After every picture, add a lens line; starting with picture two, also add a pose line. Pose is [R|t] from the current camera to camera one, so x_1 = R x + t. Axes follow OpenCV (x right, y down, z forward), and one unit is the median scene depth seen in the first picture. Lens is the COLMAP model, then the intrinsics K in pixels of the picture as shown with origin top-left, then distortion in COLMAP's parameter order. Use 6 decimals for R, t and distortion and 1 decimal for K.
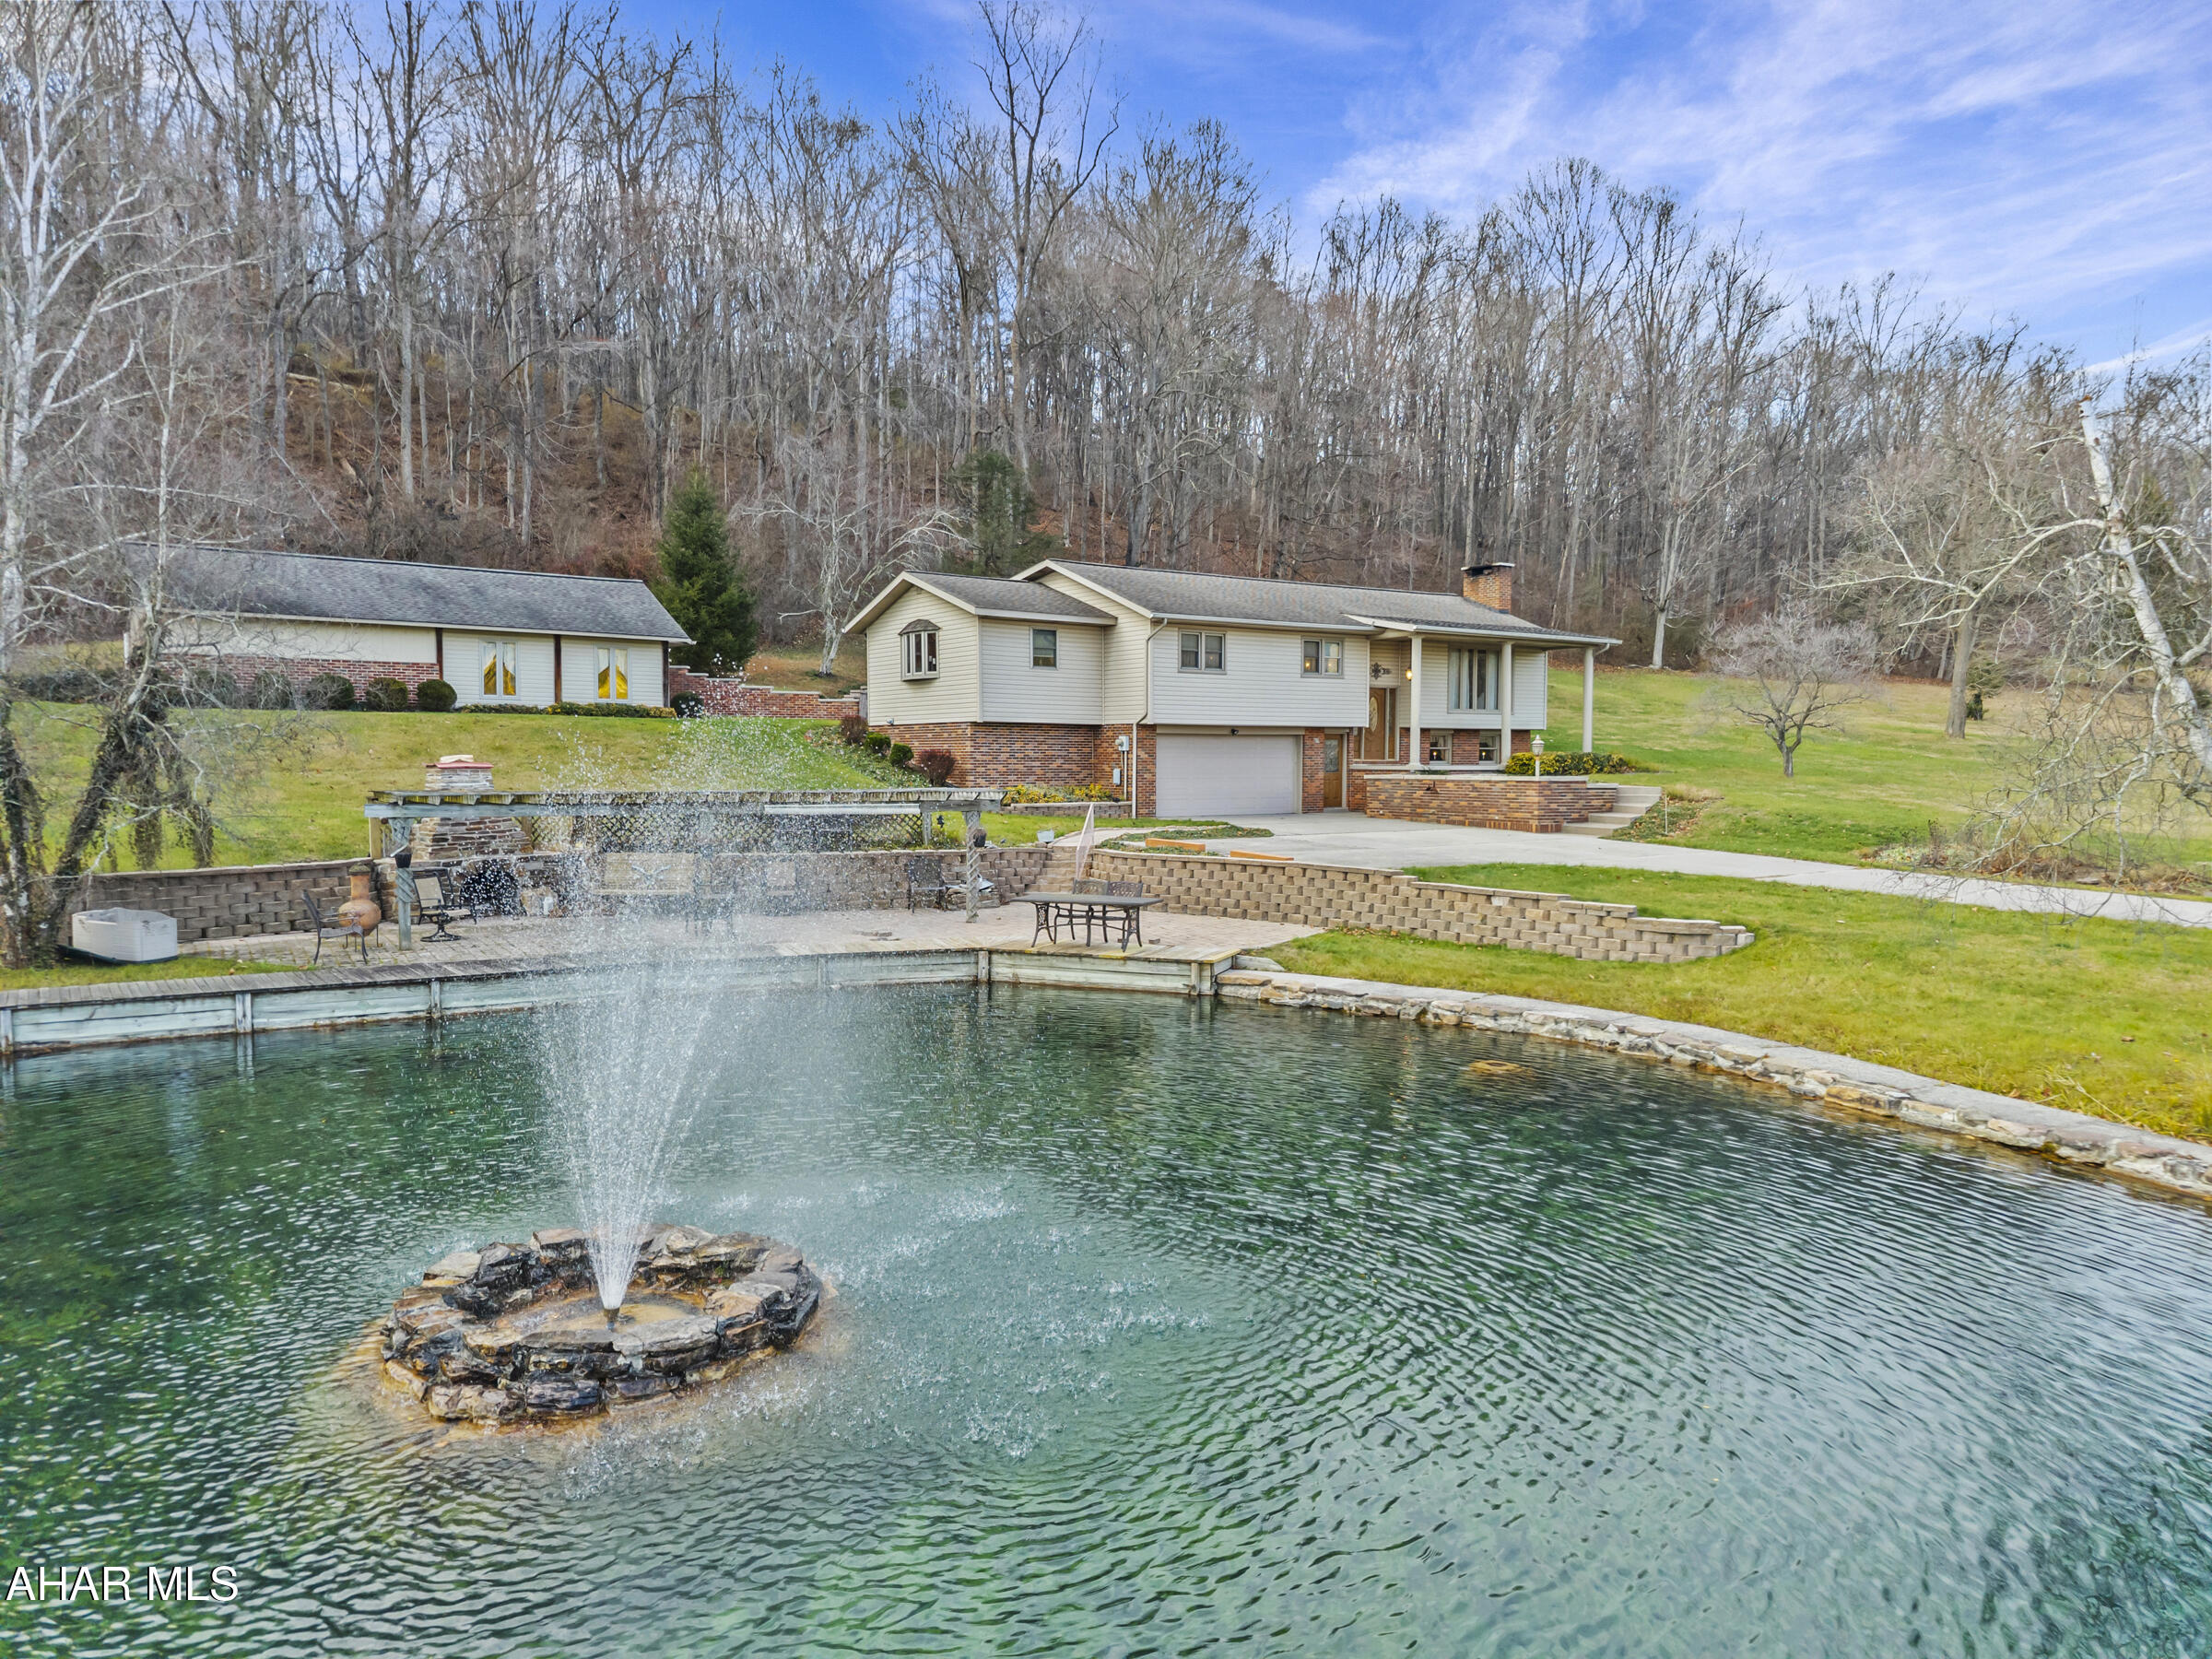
lens RADIAL K [[1524.5, 0, 1111.0], [0, 1524.5, 820.6], [0, 0, 1]] dist [0.076975, -0.069424]
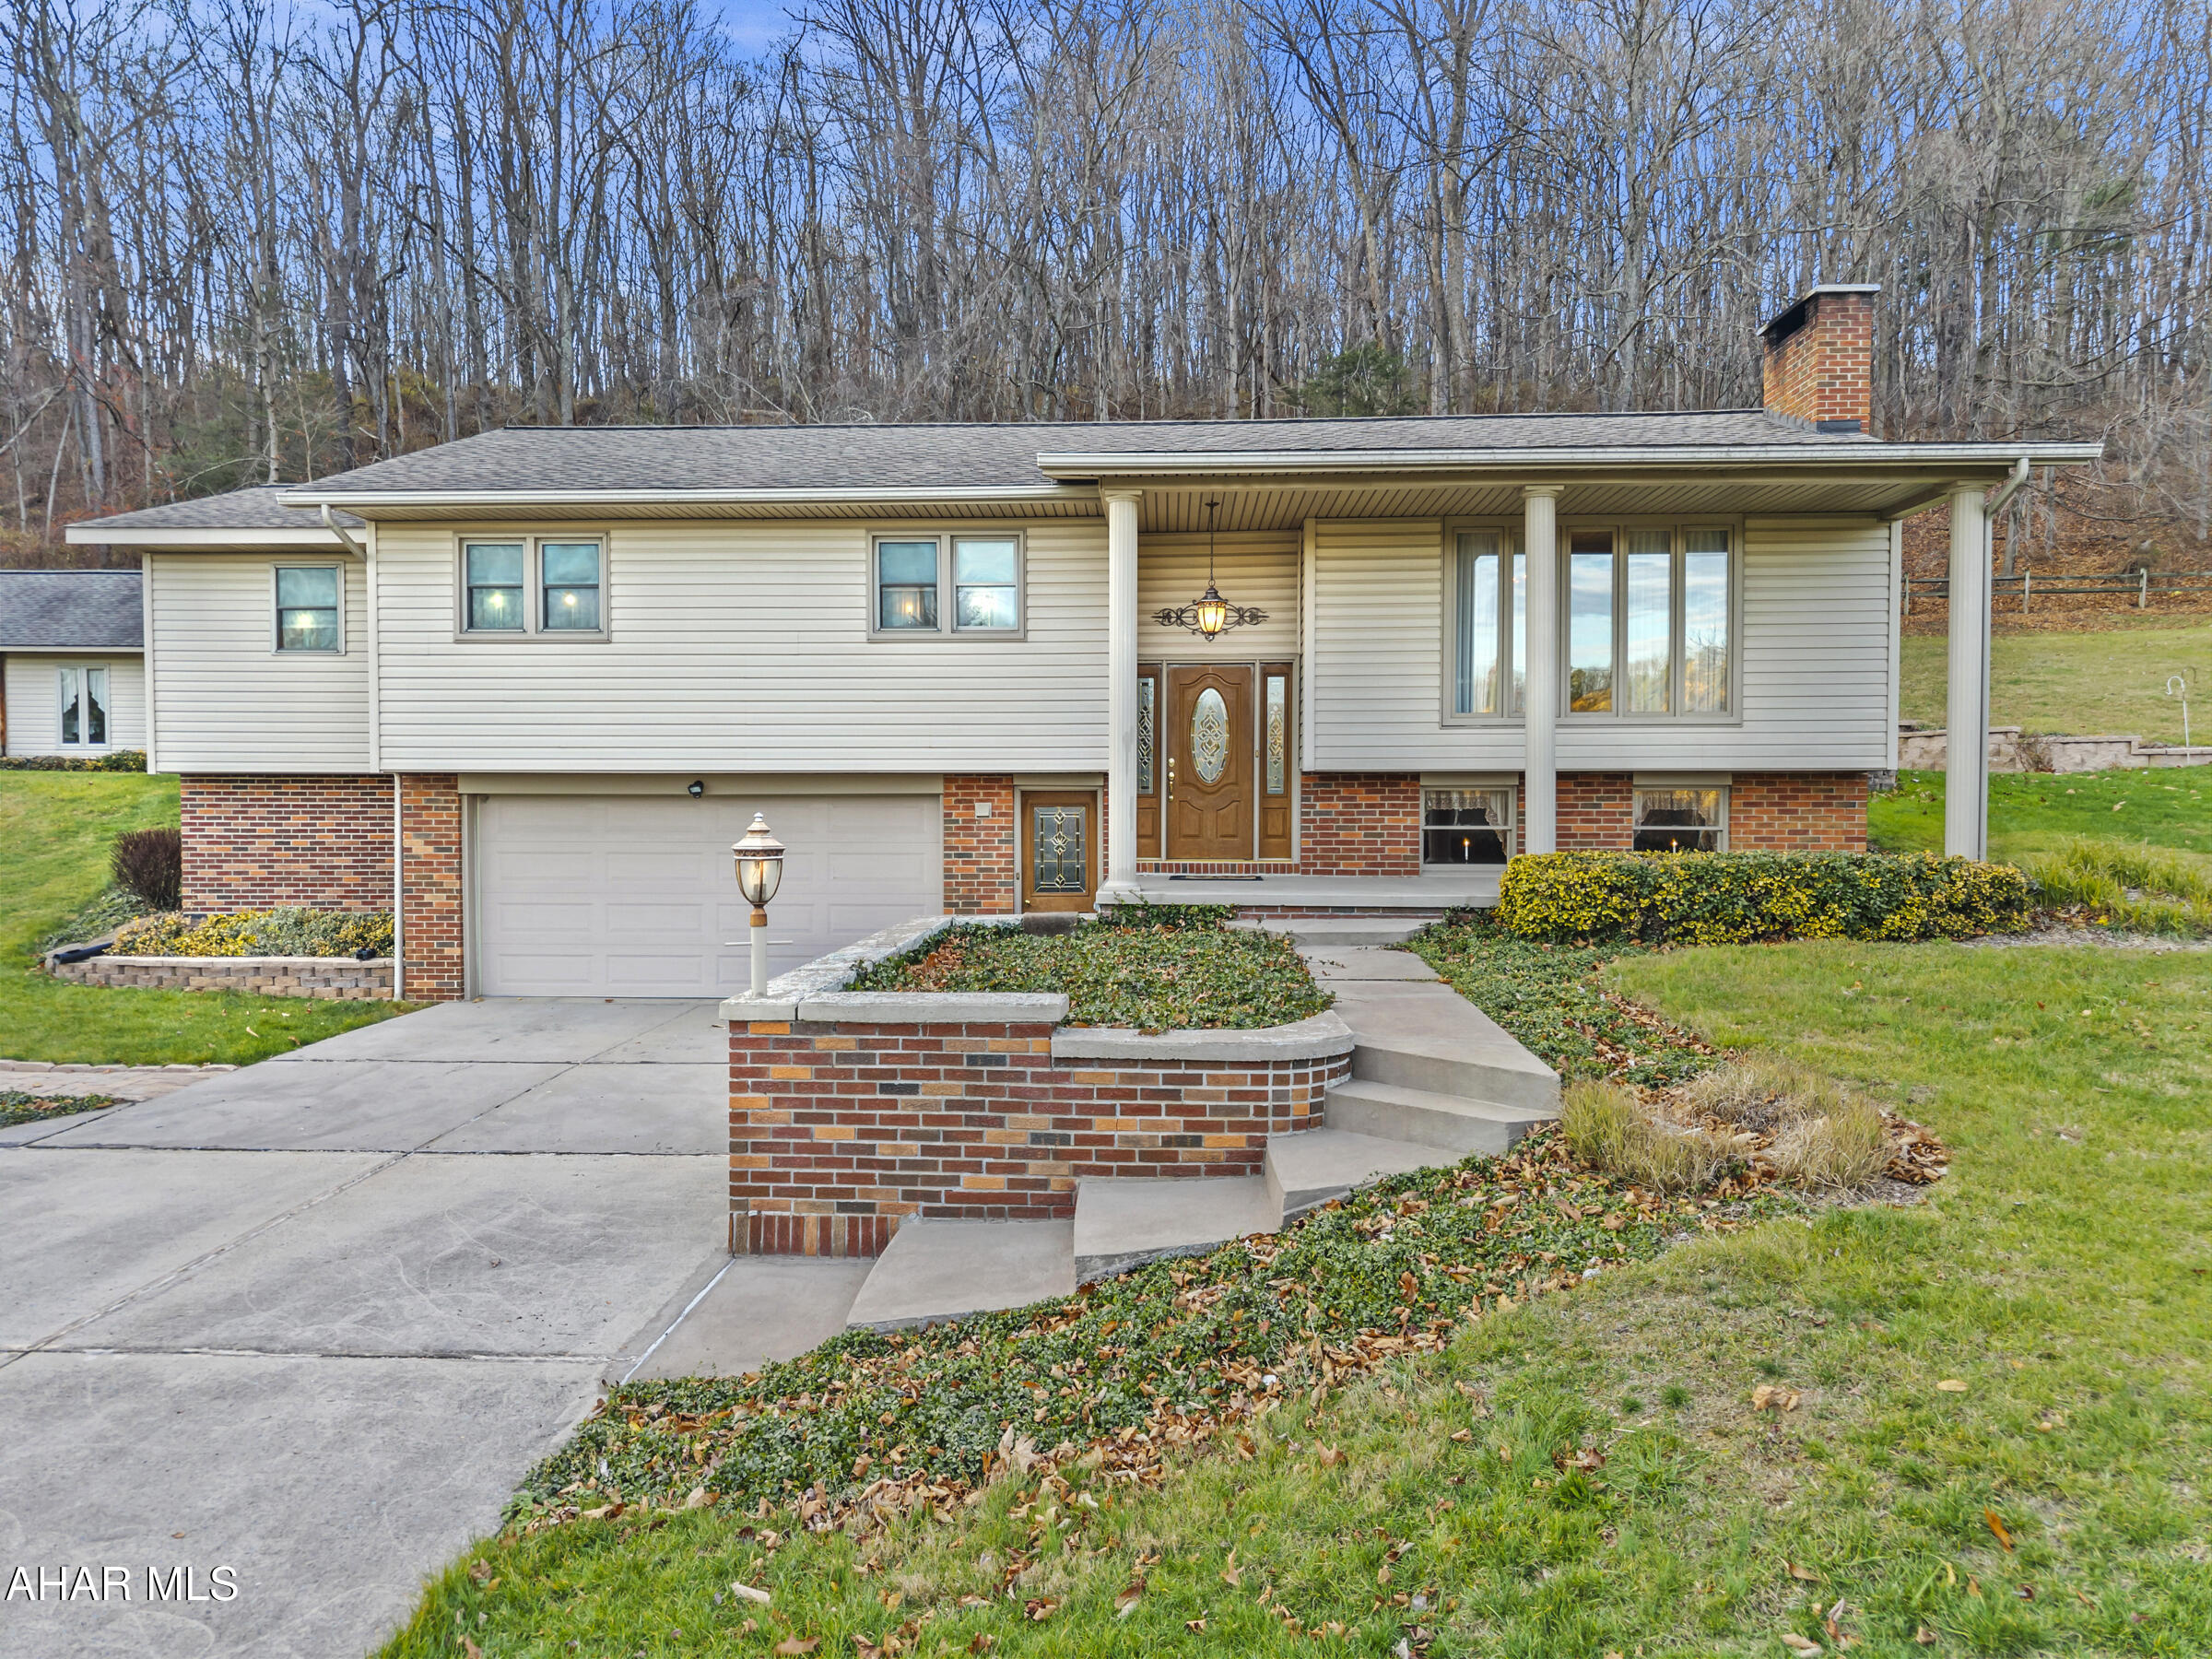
lens RADIAL K [[1524.5, 0, 1111.0], [0, 1524.5, 820.6], [0, 0, 1]] dist [0.076975, -0.069424]
pose [[0.784616, 0.005789, -0.619955, 0.401853], [-0.024247, 0.999478, -0.021355, -0.043235], [0.619508, 0.031788, 0.784347, 0.741042]]
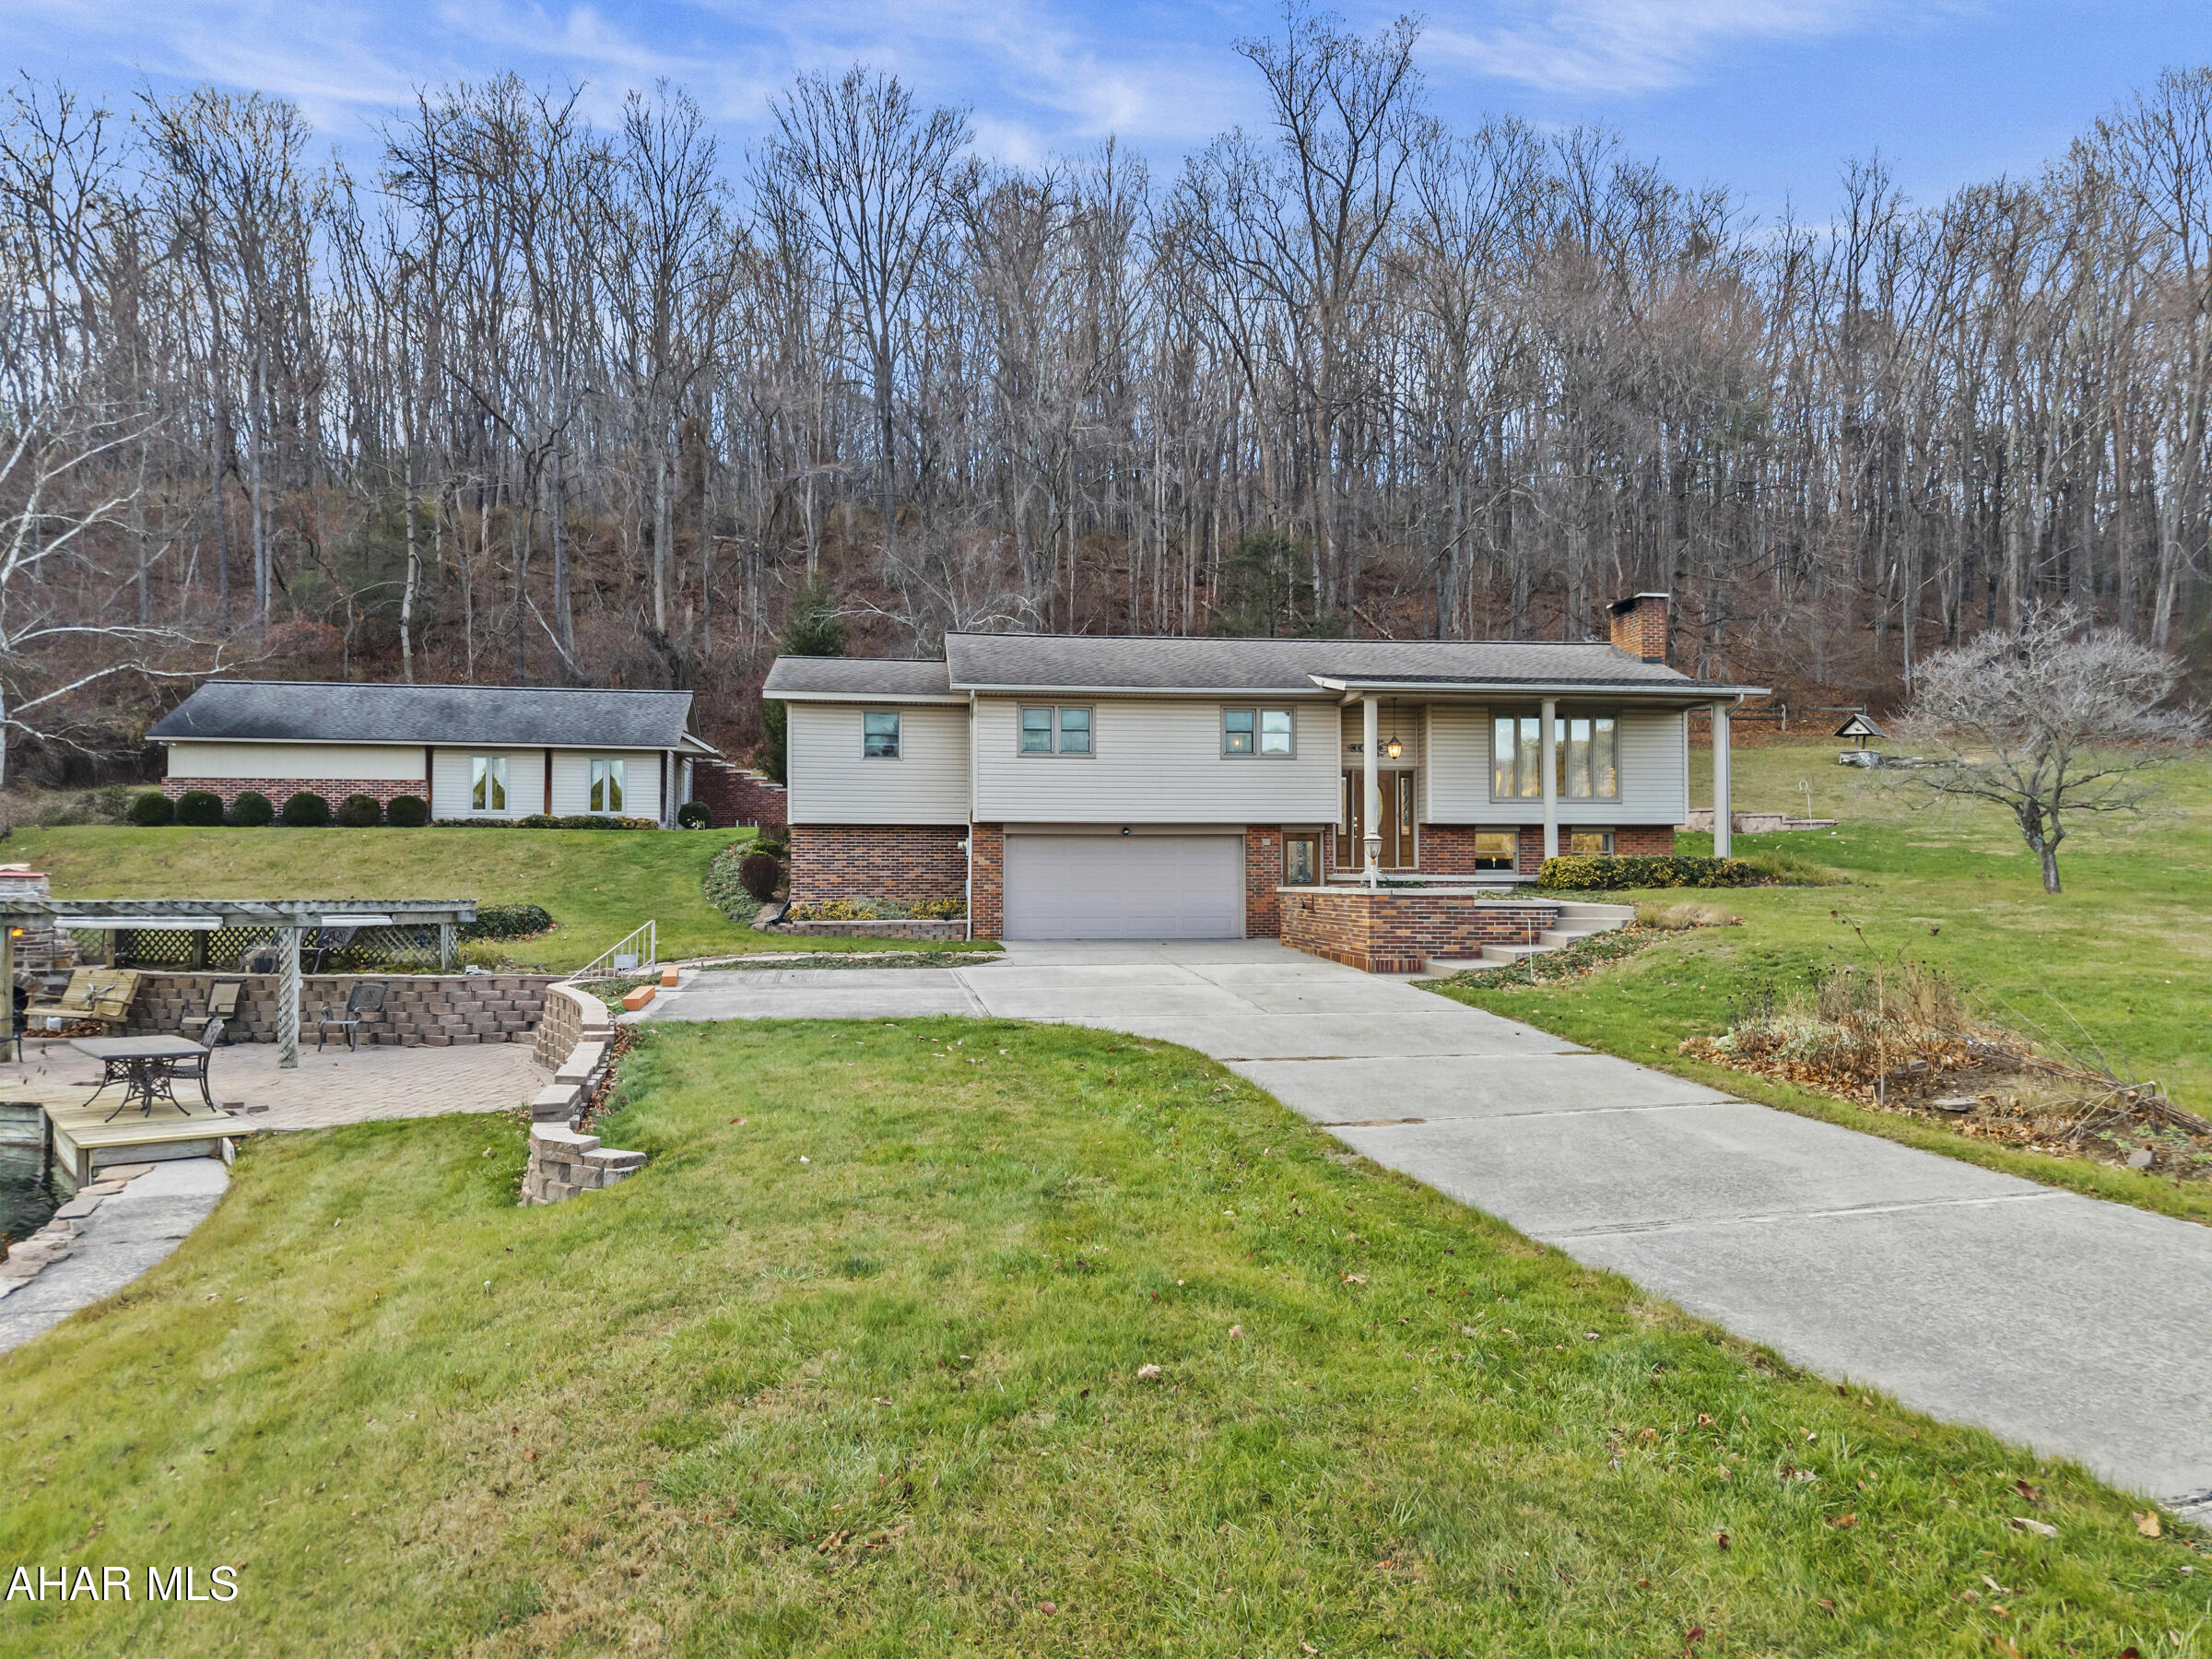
lens RADIAL K [[1524.5, 0, 1111.0], [0, 1524.5, 820.6], [0, 0, 1]] dist [0.076975, -0.069424]
pose [[0.880185, -0.021654, -0.474136, 0.435431], [-0.017337, 0.996825, -0.077709, -0.002888], [0.474313, 0.076619, 0.877016, 0.305391]]
